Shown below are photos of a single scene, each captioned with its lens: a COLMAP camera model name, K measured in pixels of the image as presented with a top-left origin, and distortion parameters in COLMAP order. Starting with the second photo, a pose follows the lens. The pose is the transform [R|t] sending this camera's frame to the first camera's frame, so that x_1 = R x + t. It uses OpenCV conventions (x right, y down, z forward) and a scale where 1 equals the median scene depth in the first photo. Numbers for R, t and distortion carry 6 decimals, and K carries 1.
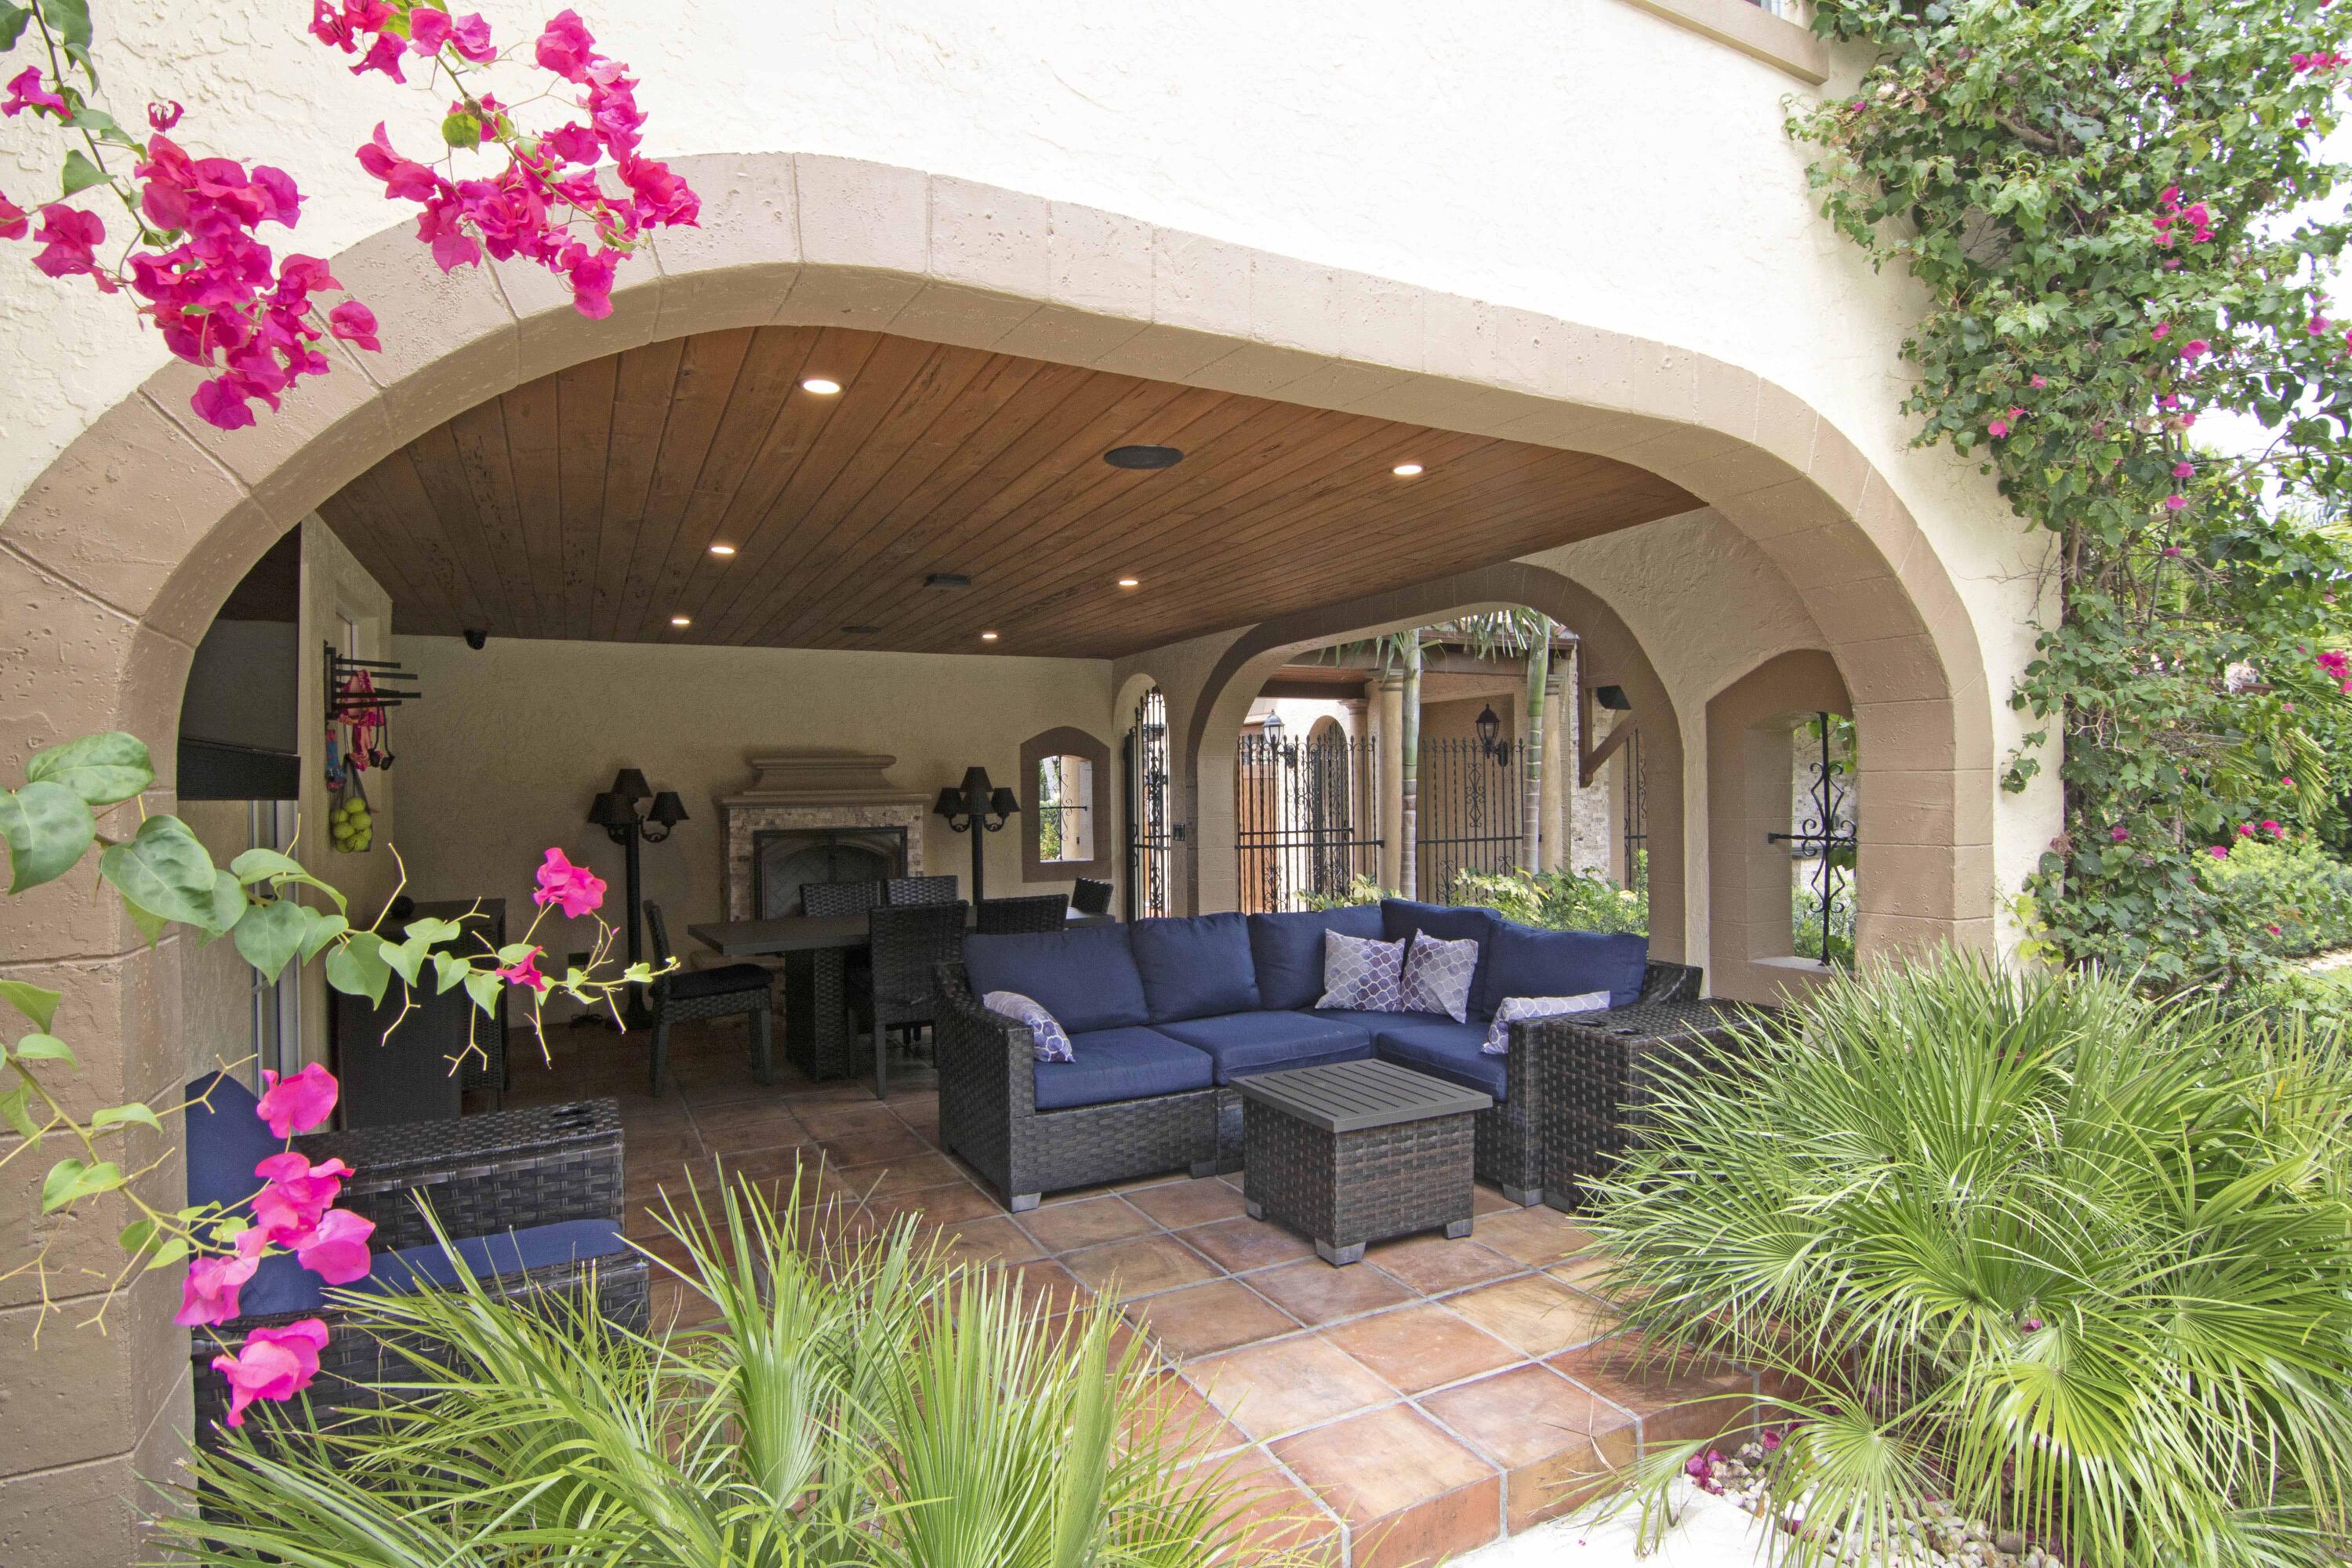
lens RADIAL K [[1196.7, 0, 1184.7], [0, 1196.7, 794.1], [0, 0, 1]] dist [-0.008606, -0.004901]
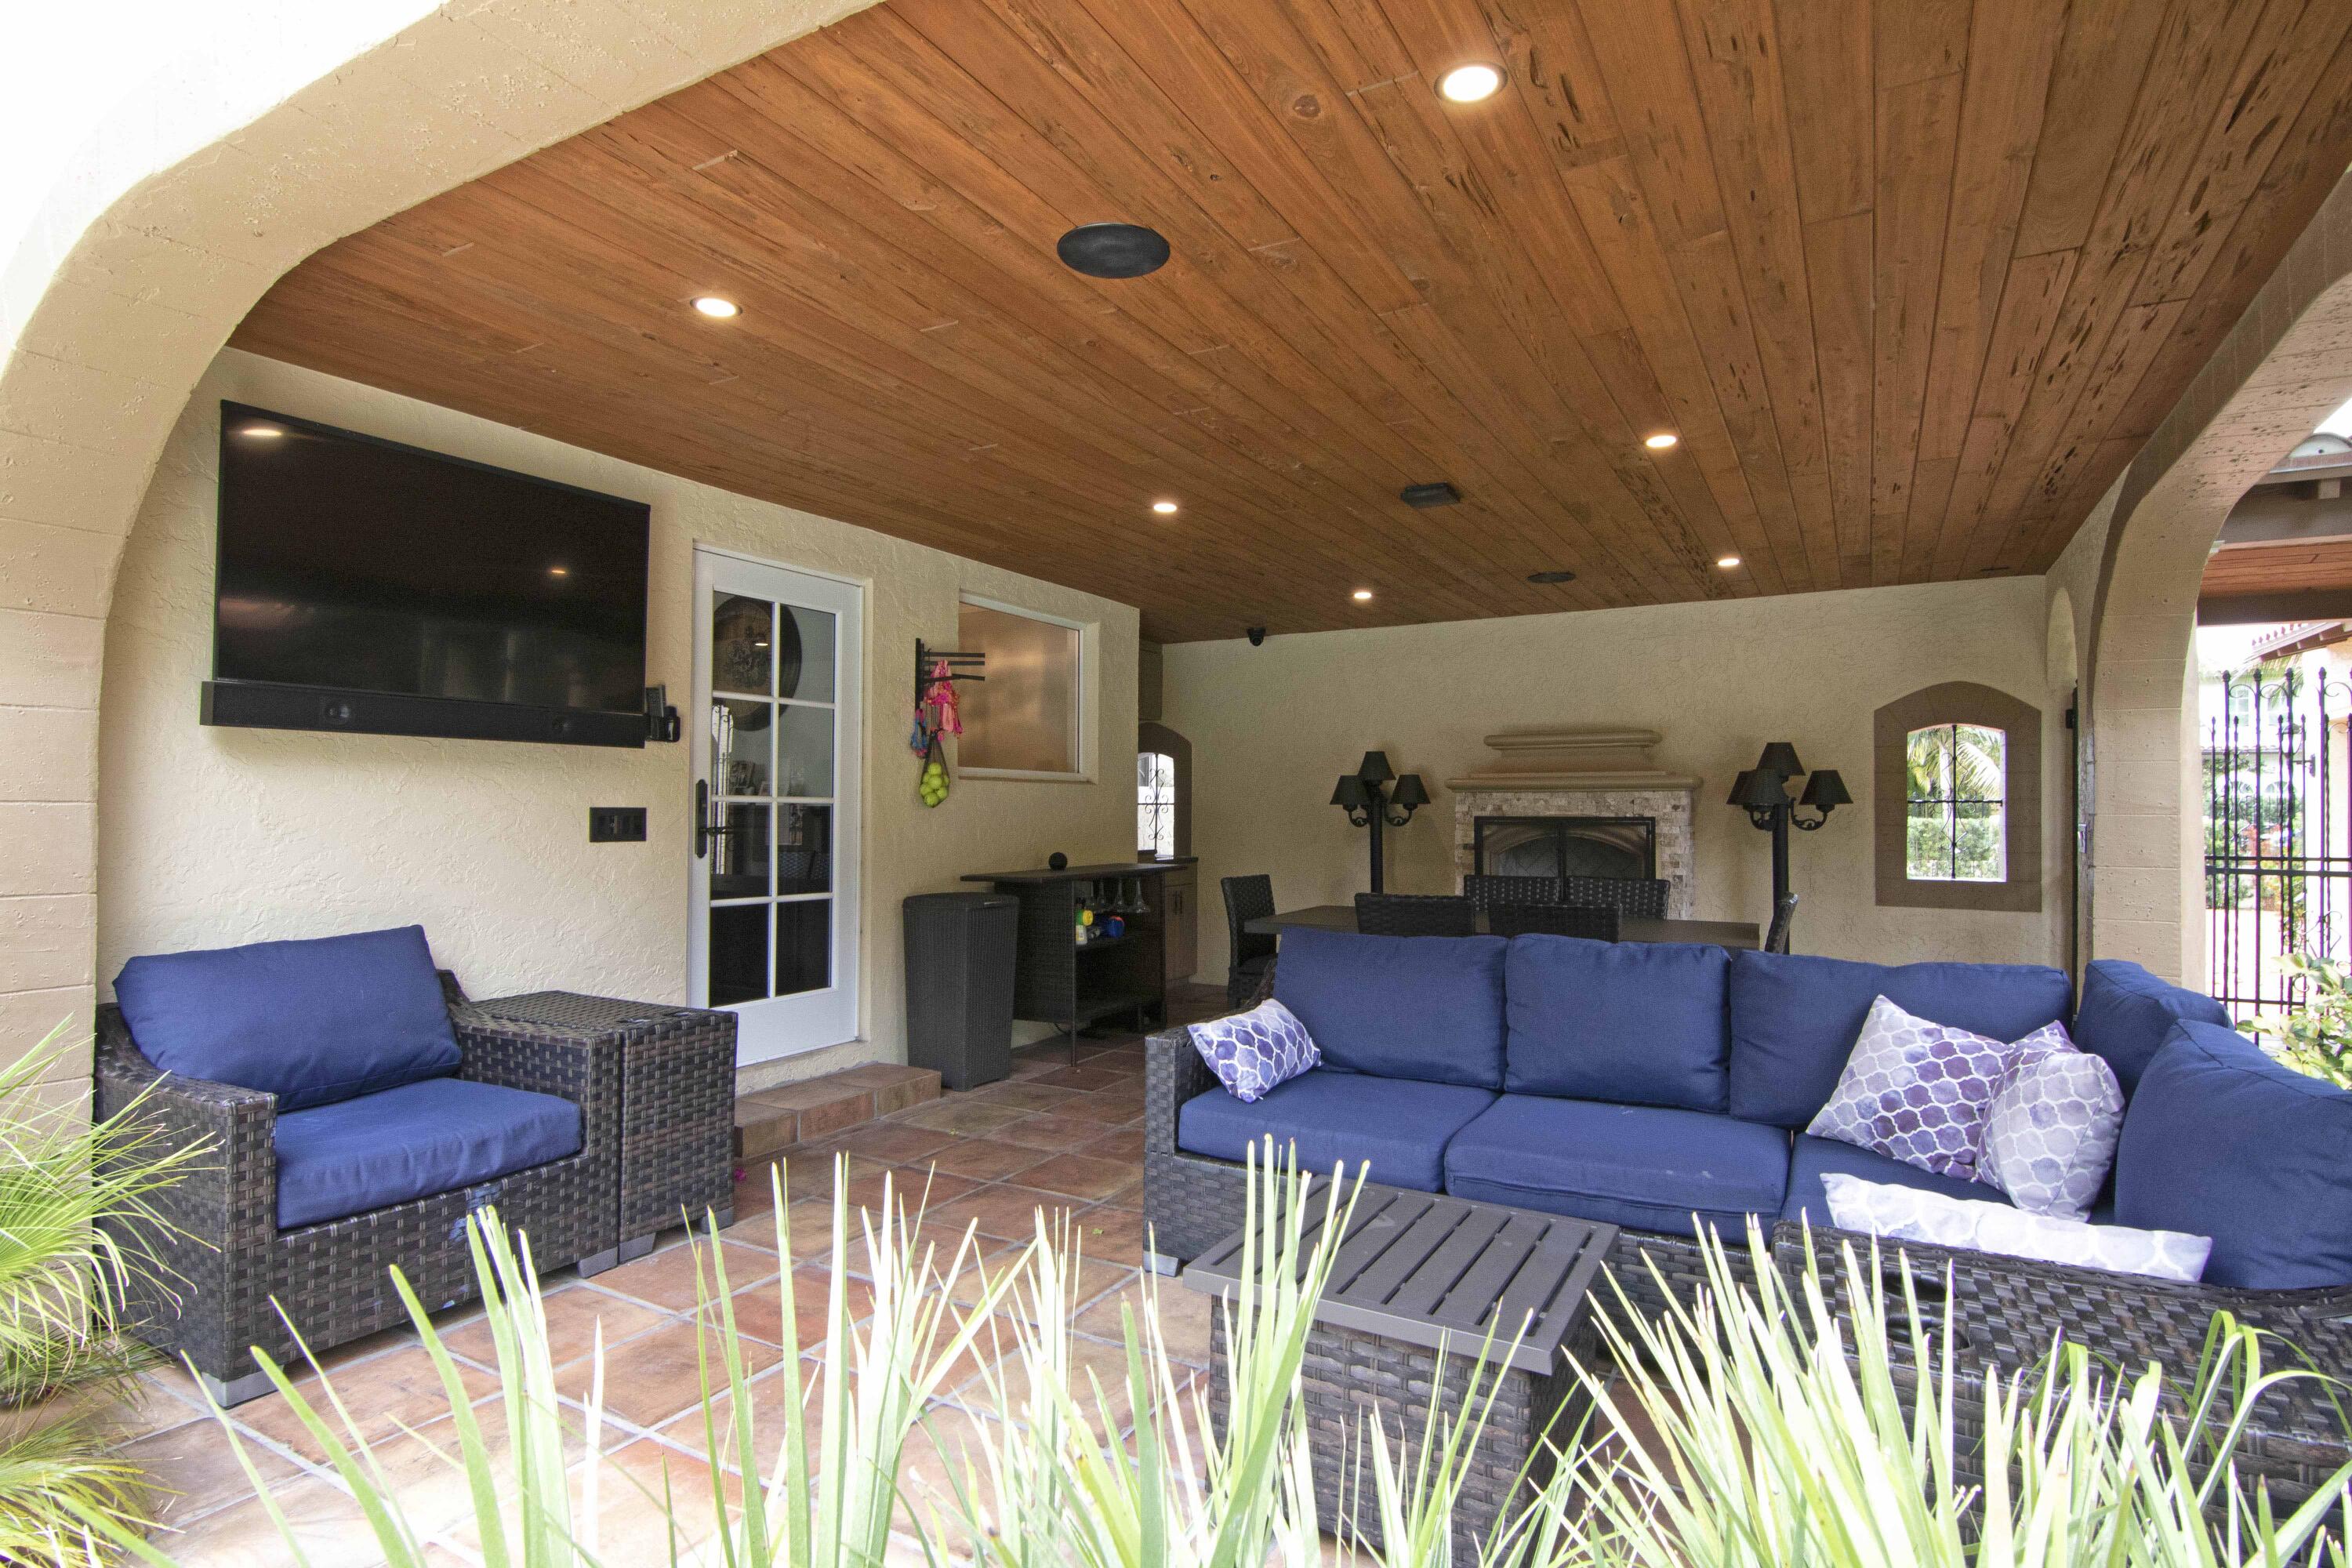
lens RADIAL K [[1196.7, 0, 1171.5], [0, 1196.7, 802.1], [0, 0, 1]] dist [-0.008606, -0.004901]
pose [[0.530271, 0.011200, -0.847754, 0.273934], [-0.016783, 0.999855, 0.002711, 0.020117], [0.847662, 0.012790, 0.530382, 0.302068]]
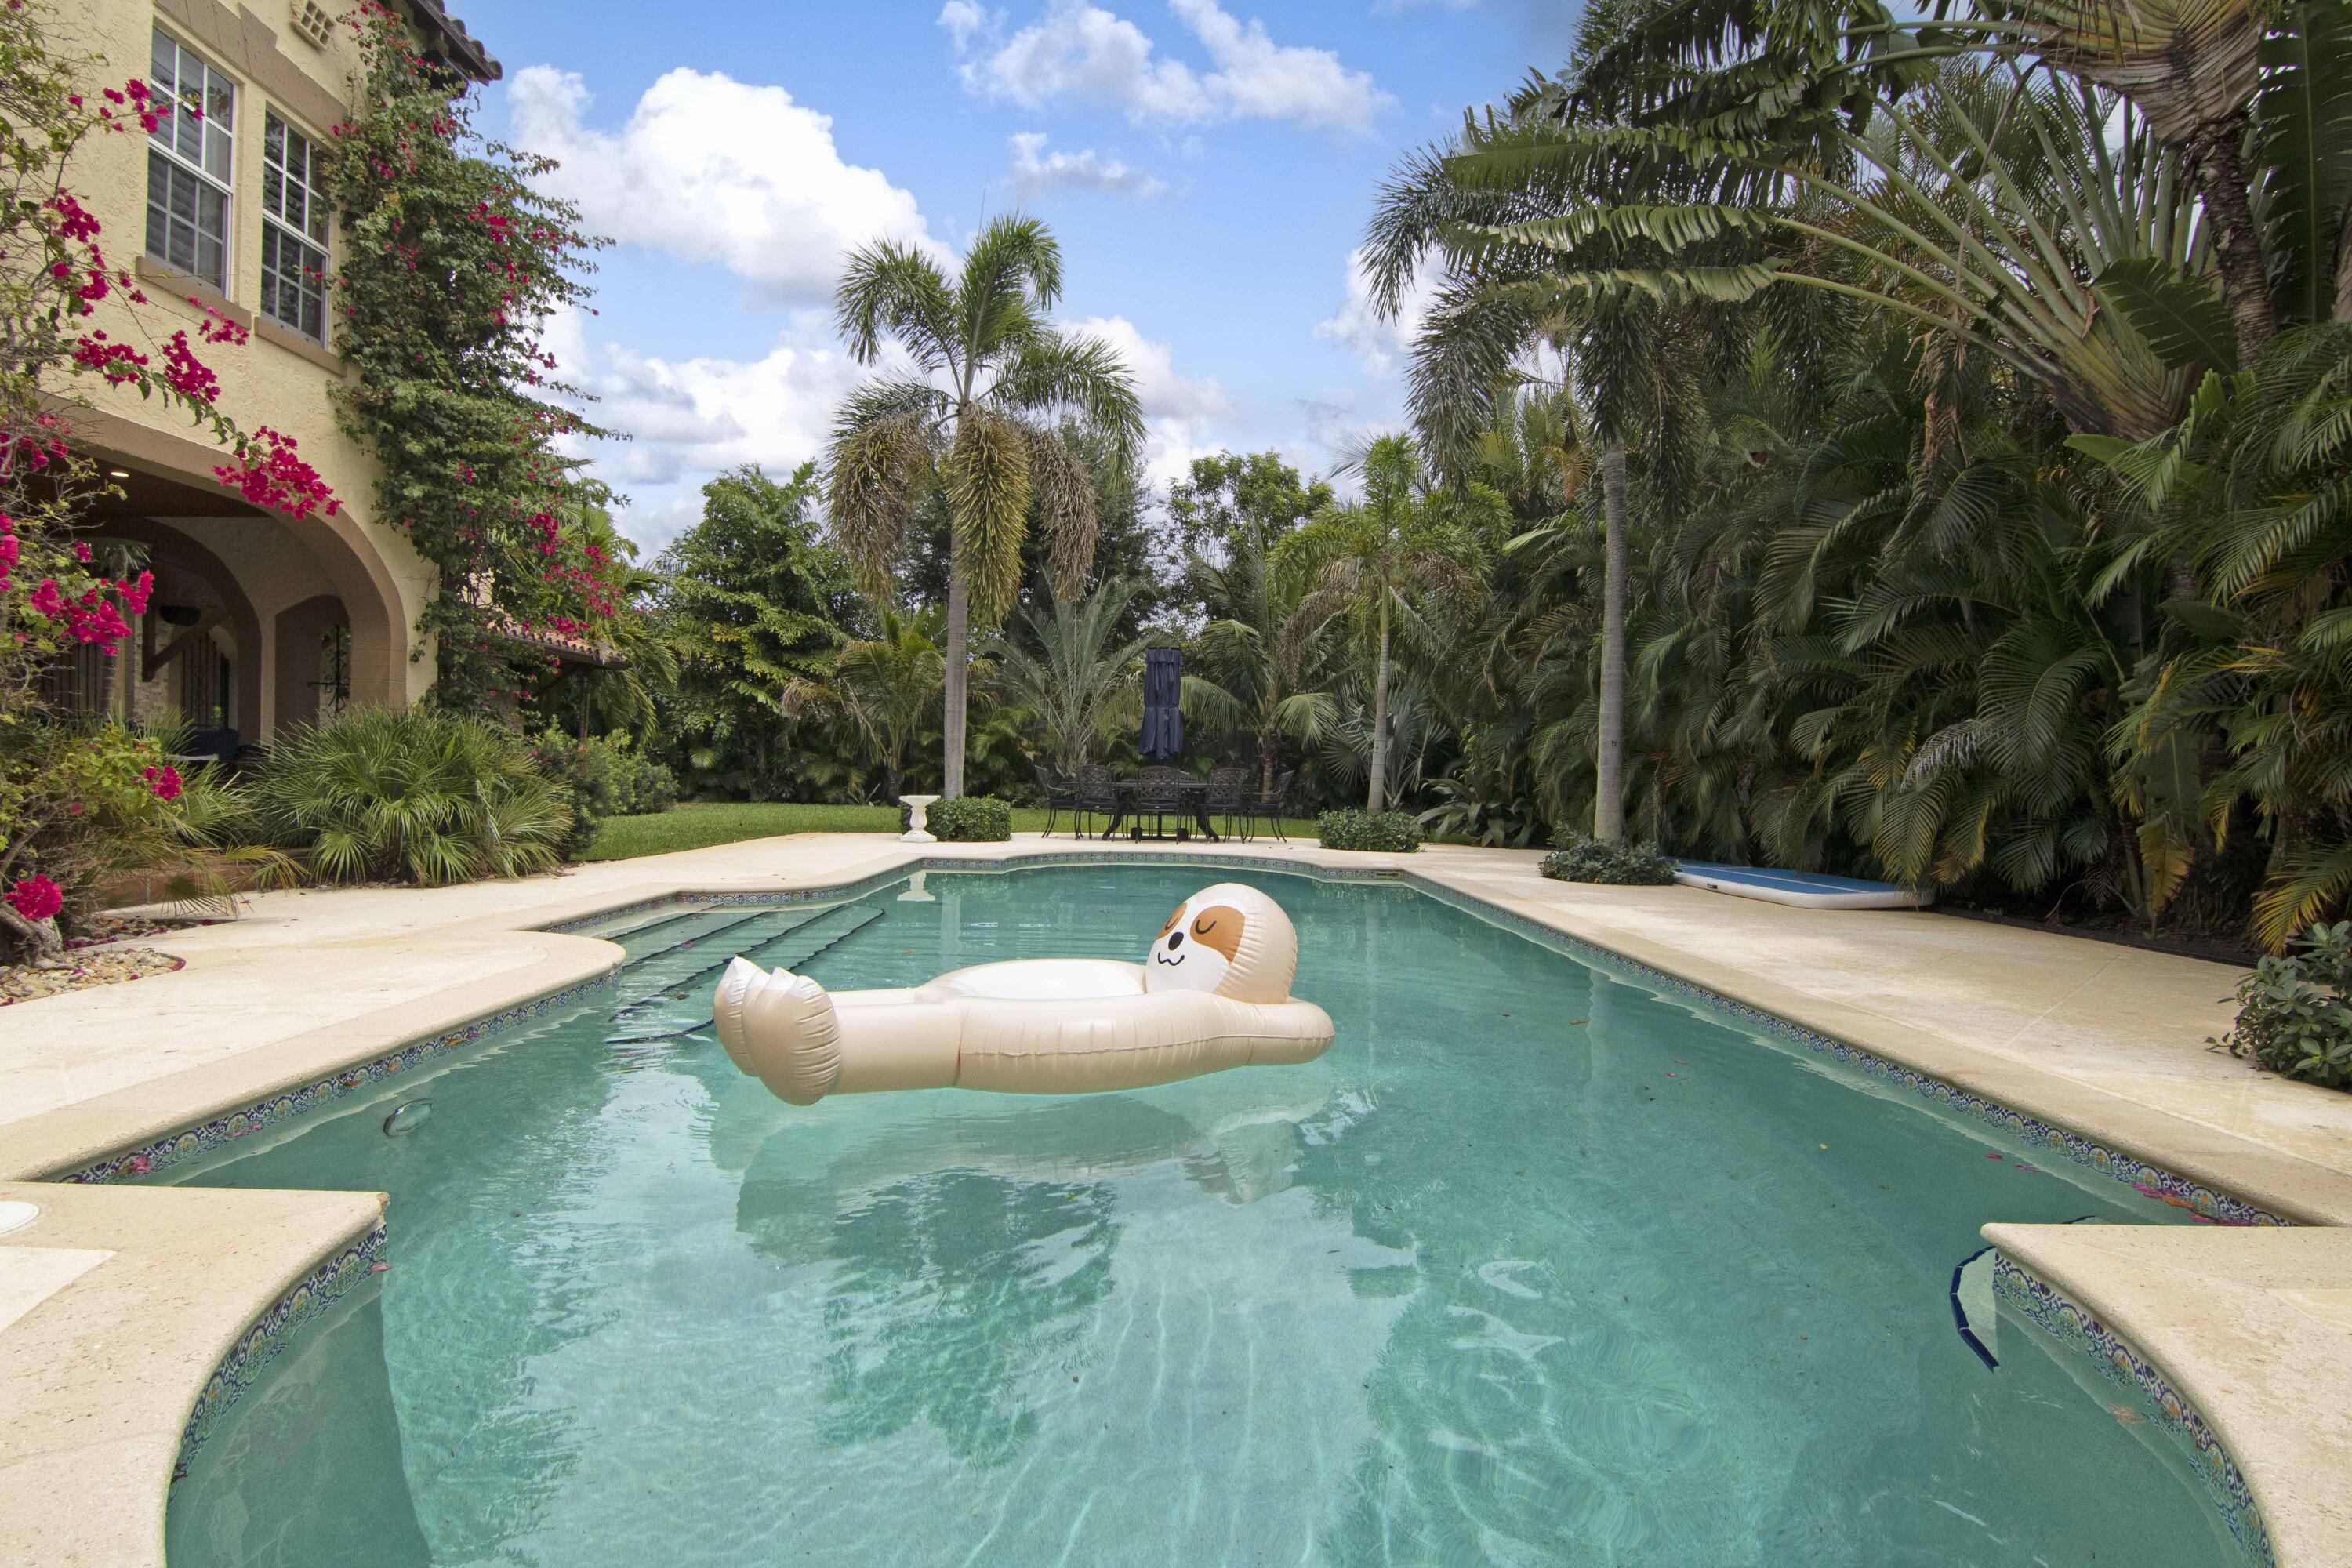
lens RADIAL K [[1196.7, 0, 1164.3], [0, 1196.7, 785.1], [0, 0, 1]] dist [-0.008606, -0.004901]
pose [[0.461030, 0.011762, 0.887307, -0.359169], [-0.025172, 0.999683, -0.000173, 0.095588], [-0.887028, -0.022255, 0.461180, -0.697552]]
